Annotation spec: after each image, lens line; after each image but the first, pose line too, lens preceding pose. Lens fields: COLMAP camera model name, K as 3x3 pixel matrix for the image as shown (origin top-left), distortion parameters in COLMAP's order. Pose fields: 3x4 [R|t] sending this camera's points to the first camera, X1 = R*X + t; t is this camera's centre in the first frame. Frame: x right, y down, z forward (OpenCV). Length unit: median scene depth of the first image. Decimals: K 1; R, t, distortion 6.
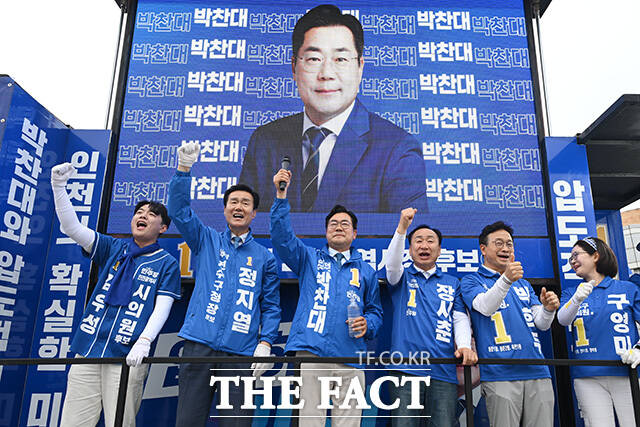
lens RADIAL K [[442.0, 0, 320.0], [0, 442.0, 213.5], [0, 0, 1]] dist [0.009203, 0.003287]
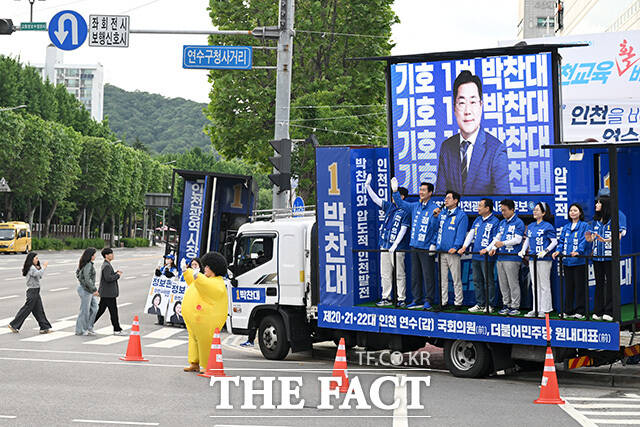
lens RADIAL K [[1381.3, 0, 320.0], [0, 1381.3, 213.5], [0, 0, 1]] dist [-0.011425, -0.055904]
pose [[0.709391, 0.003794, -0.704805, 4.276805], [0.222172, 0.947801, 0.228720, -1.581956], [0.668883, -0.318840, 0.671518, -4.089966]]
